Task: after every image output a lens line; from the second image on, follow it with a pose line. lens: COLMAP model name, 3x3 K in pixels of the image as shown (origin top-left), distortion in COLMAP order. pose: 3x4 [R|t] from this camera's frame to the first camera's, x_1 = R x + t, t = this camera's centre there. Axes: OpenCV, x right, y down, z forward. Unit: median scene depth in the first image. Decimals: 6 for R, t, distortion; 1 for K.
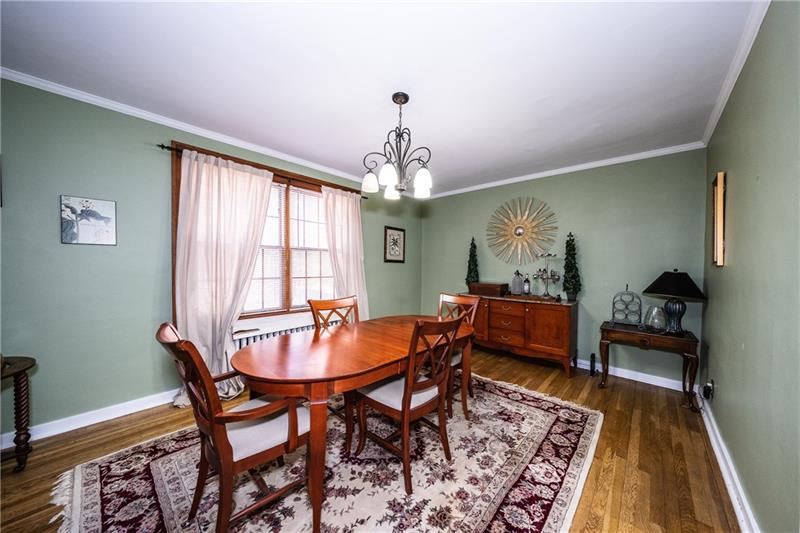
lens RADIAL K [[269.3, 0, 404.7], [0, 269.3, 269.1], [0, 0, 1]] dist [0.010283, -0.002688]
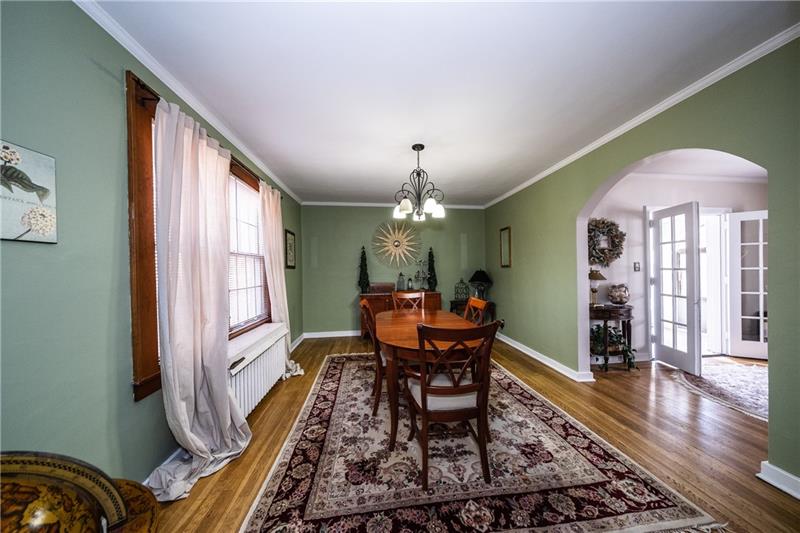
lens RADIAL K [[269.3, 0, 404.7], [0, 269.3, 269.1], [0, 0, 1]] dist [0.010283, -0.002688]
pose [[0.650216, -0.020611, 0.759470, -0.893284], [0.032669, 0.999466, -0.000845, -0.015858], [-0.759047, 0.025361, 0.650542, 0.152438]]
